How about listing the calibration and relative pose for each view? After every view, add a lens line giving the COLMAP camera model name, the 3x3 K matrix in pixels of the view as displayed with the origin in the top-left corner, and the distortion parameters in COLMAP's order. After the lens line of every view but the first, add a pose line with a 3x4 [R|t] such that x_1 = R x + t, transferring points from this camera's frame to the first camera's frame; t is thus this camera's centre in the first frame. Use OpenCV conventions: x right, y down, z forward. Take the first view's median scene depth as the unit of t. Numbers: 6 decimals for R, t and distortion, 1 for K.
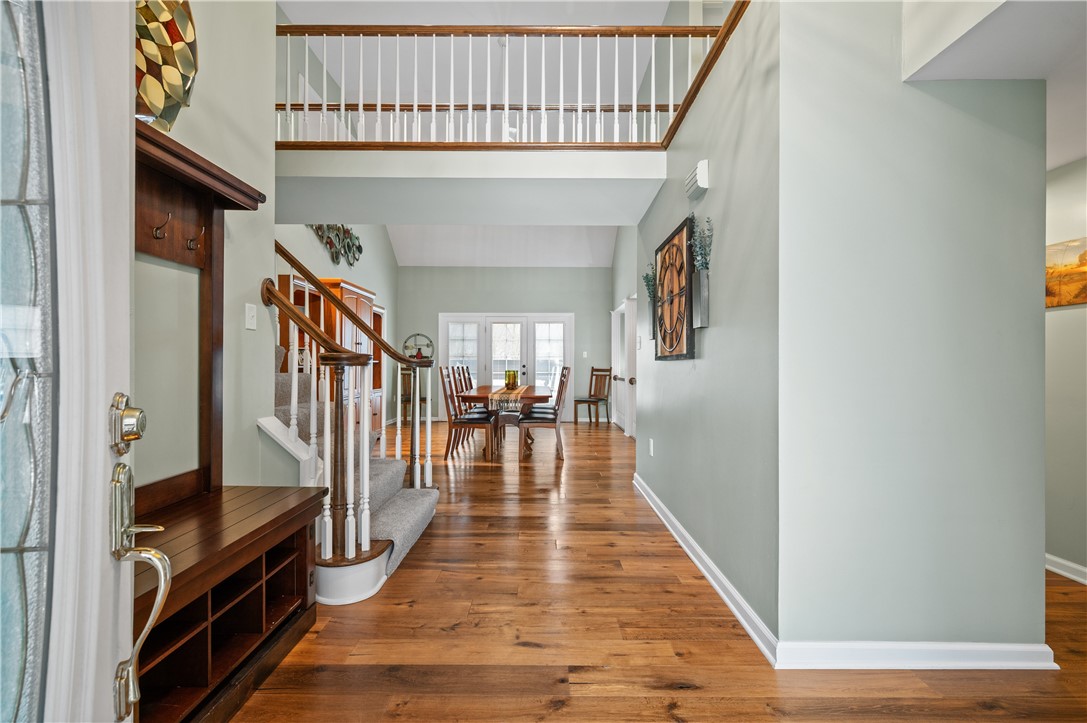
lens RADIAL K [[474.5, 0, 542.8], [0, 474.5, 363.1], [0, 0, 1]] dist [-0.002174, 0.000985]
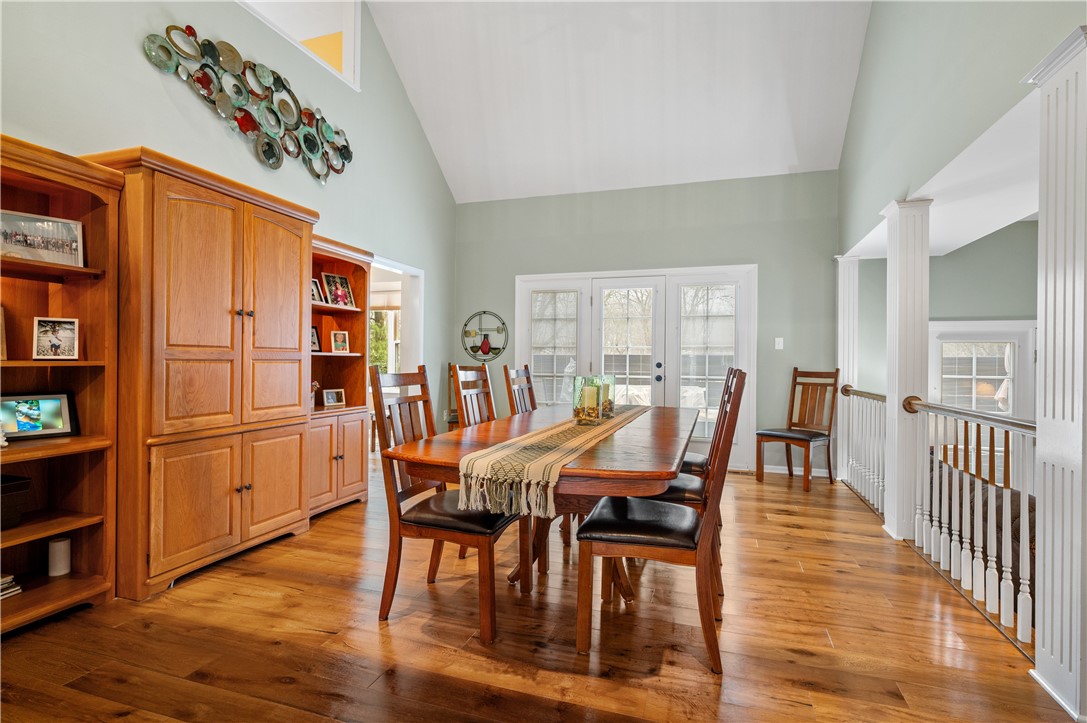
lens RADIAL K [[531.3, 0, 540.2], [0, 531.3, 360.2], [0, 0, 1]] dist [0.018351, -0.000277]
pose [[0.949045, 0.005951, -0.315083, 0.025091], [-0.006764, 0.999976, -0.001486, 0.002691], [0.315067, 0.003541, 0.949063, 0.368985]]
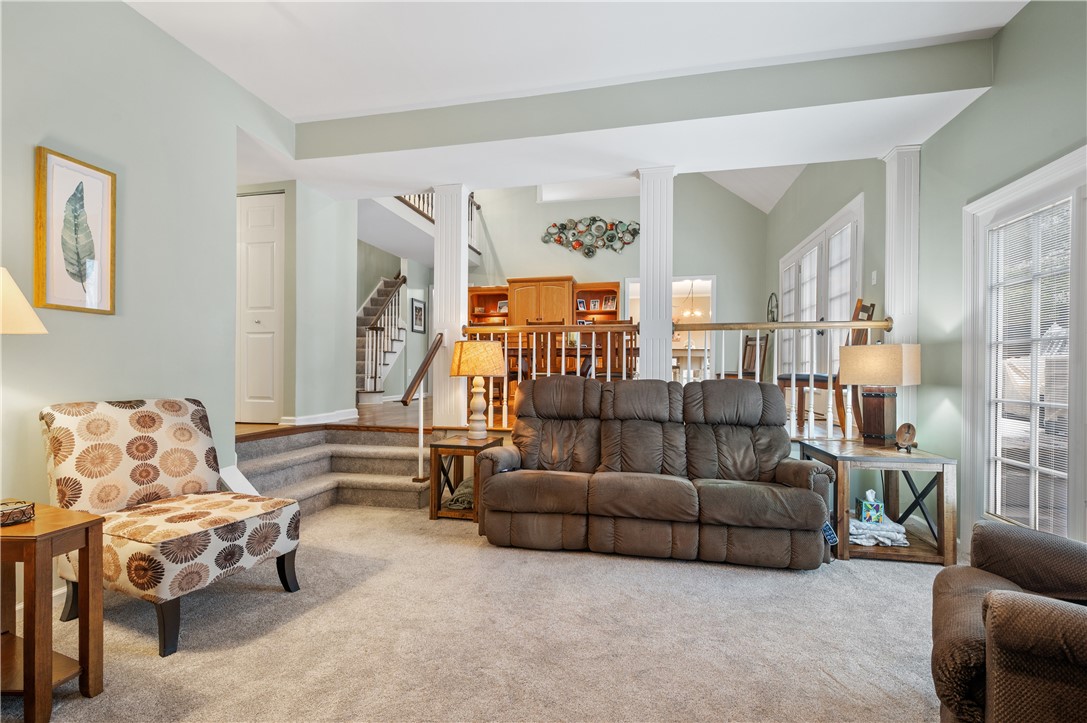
lens RADIAL K [[474.5, 0, 542.2], [0, 474.5, 367.6], [0, 0, 1]] dist [-0.002174, 0.000985]
pose [[-0.209339, -0.007146, -0.977817, 0.563419], [0.002034, 0.999968, -0.007744, 0.065736], [0.977841, -0.003610, -0.209318, 0.778131]]
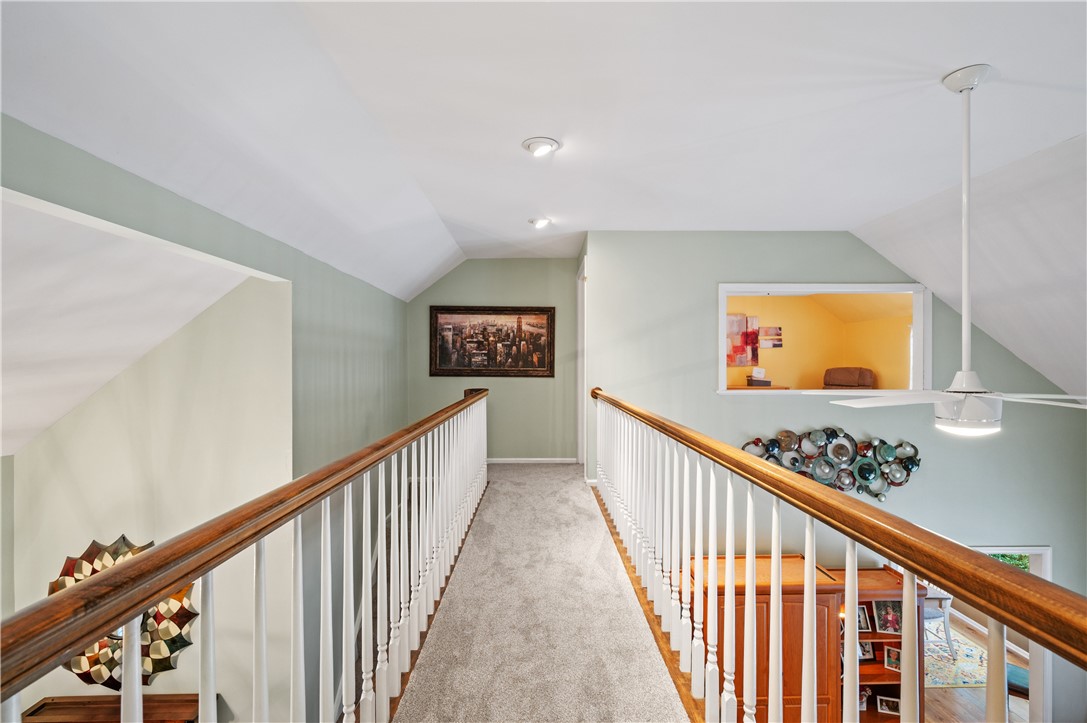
lens RADIAL K [[474.5, 0, 545.8], [0, 474.5, 364.3], [0, 0, 1]] dist [-0.002174, 0.000985]
pose [[0.021055, 0.001333, -0.999777, 0.147049], [0.003008, 0.999995, 0.001396, -0.274444], [0.999774, -0.003037, 0.021051, 0.412841]]
